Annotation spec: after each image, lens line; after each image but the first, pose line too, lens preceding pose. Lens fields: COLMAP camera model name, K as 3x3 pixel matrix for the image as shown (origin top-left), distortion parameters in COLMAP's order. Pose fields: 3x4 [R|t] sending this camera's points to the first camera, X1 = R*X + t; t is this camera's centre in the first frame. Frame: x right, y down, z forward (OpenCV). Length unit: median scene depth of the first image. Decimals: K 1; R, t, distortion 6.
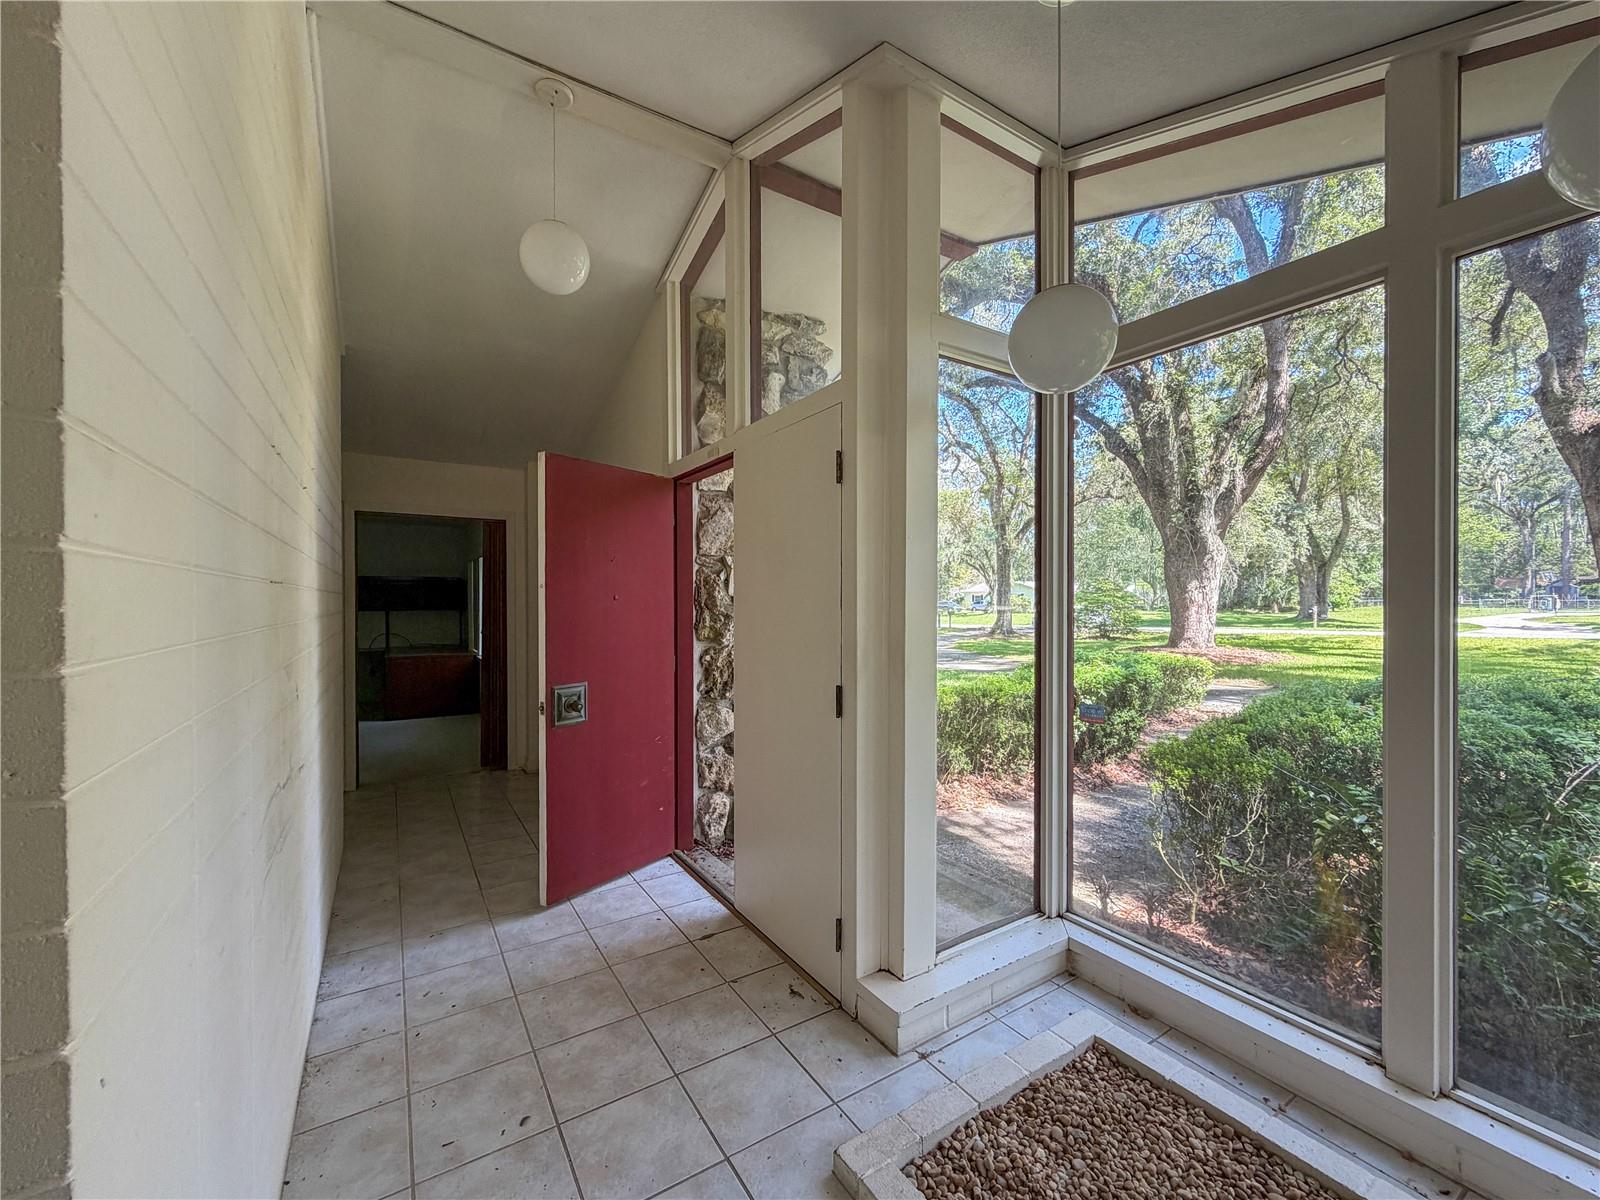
lens RADIAL K [[641.0, 0, 790.0], [0, 641.0, 602.7], [0, 0, 1]] dist [0.000572, 0.000288]
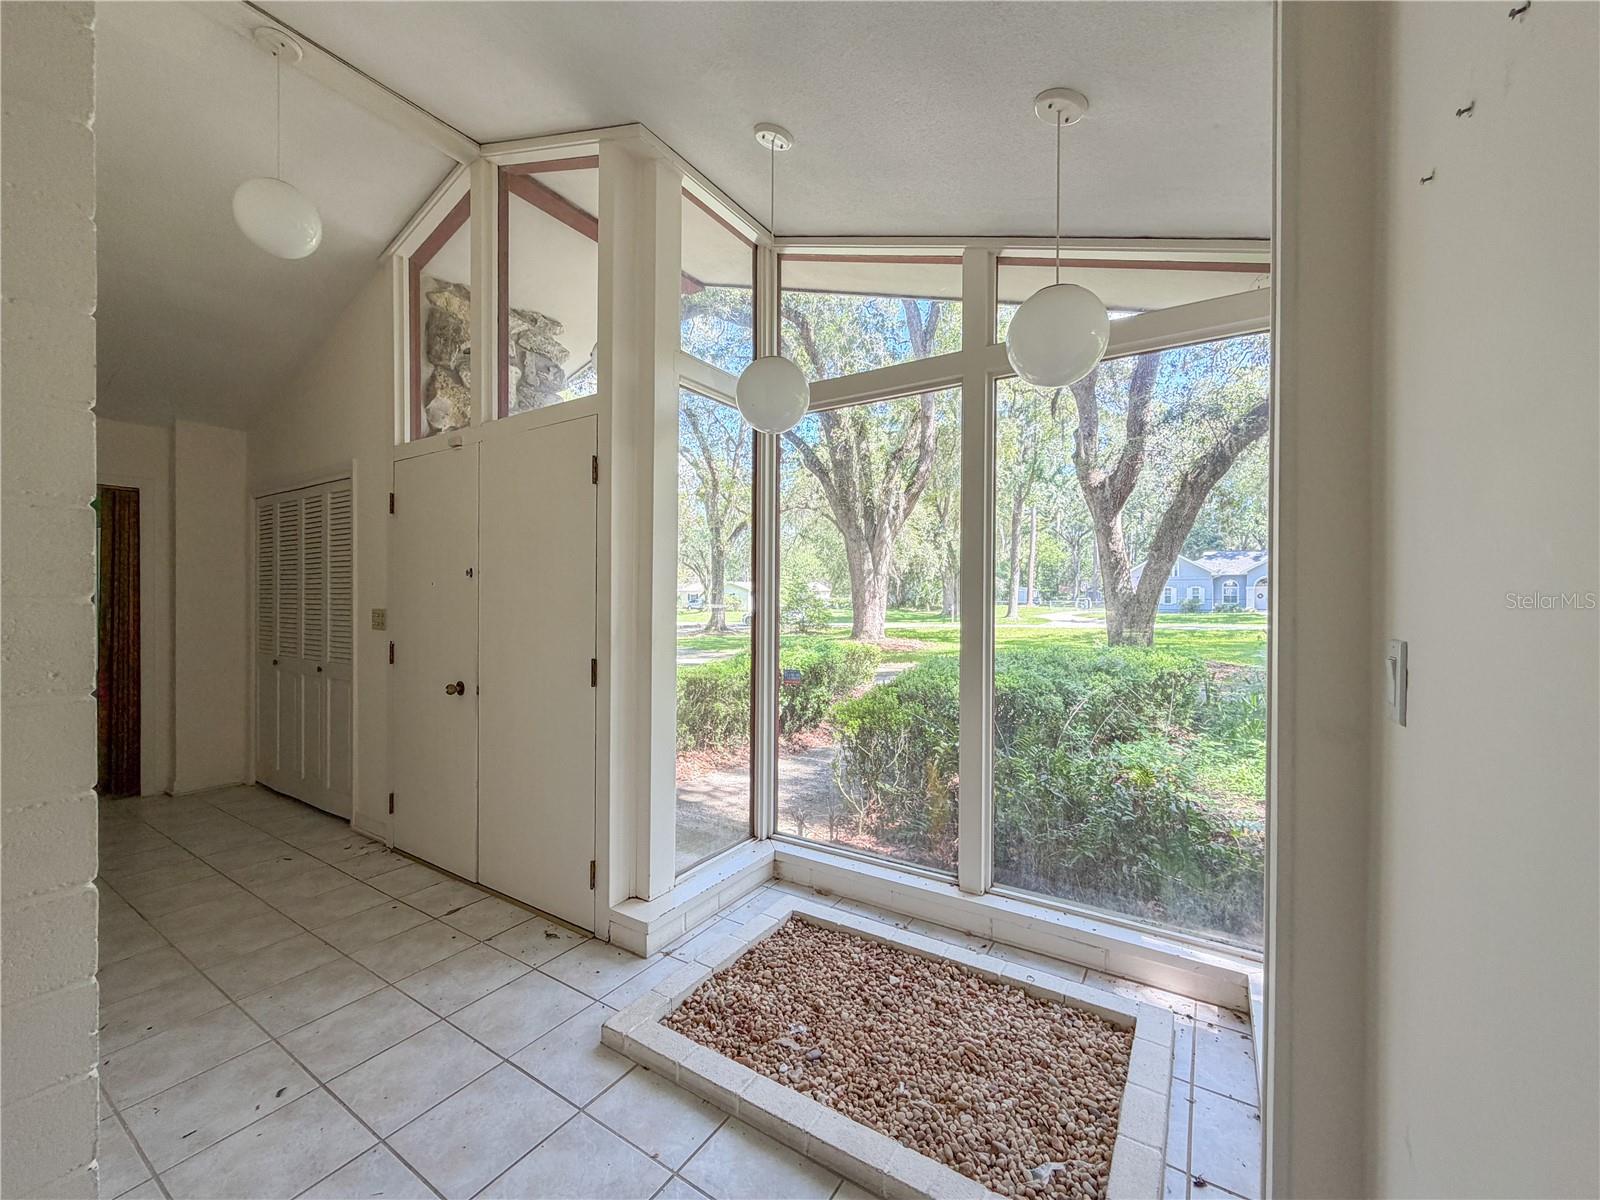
lens RADIAL K [[641.0, 0, 793.7], [0, 641.0, 604.5], [0, 0, 1]] dist [0.000572, 0.000288]
pose [[0.904424, 0.002754, 0.426626, -0.071363], [-0.004613, 0.999984, 0.003325, 0.019953], [-0.426610, -0.004975, 0.904422, -0.154914]]
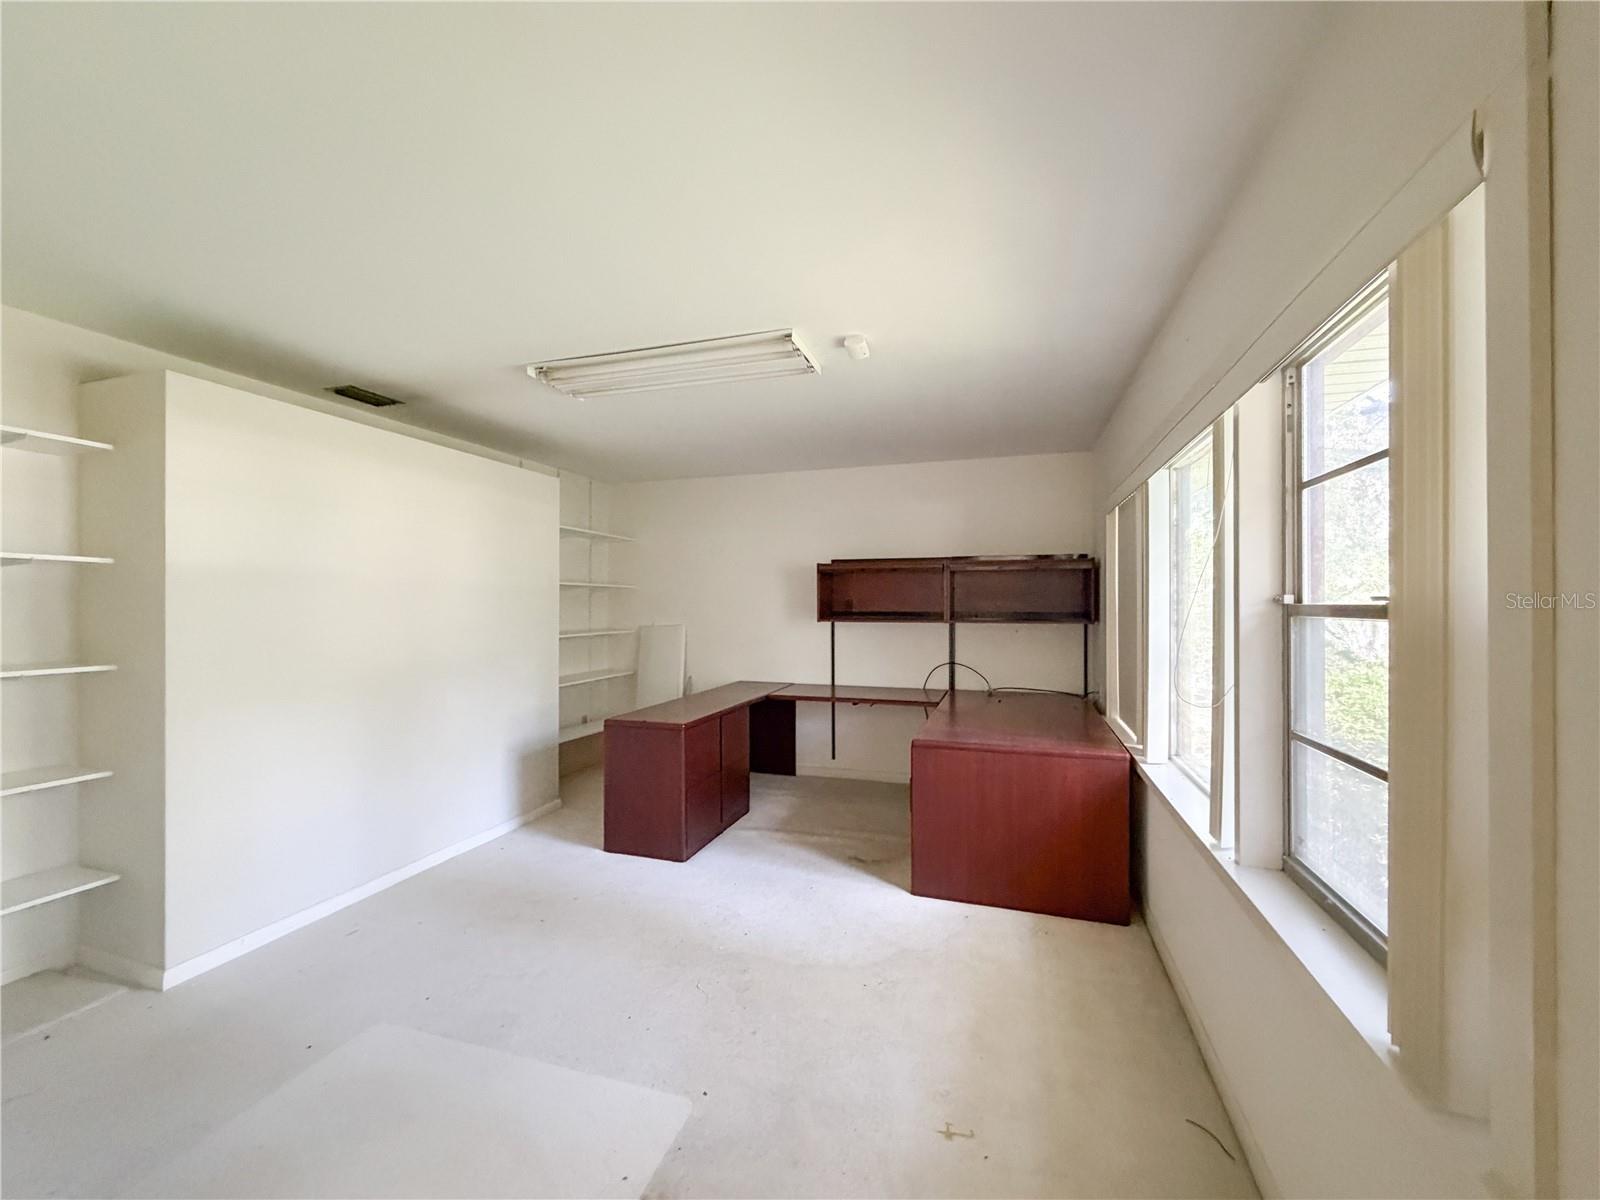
lens RADIAL K [[641.0, 0, 799.6], [0, 641.0, 599.8], [0, 0, 1]] dist [0.000572, 0.000288]
pose [[0.648627, 0.003370, -0.761099, -0.585111], [-0.006104, 0.999981, -0.000774, -0.008386], [0.761082, 0.005148, 0.648636, 1.077820]]
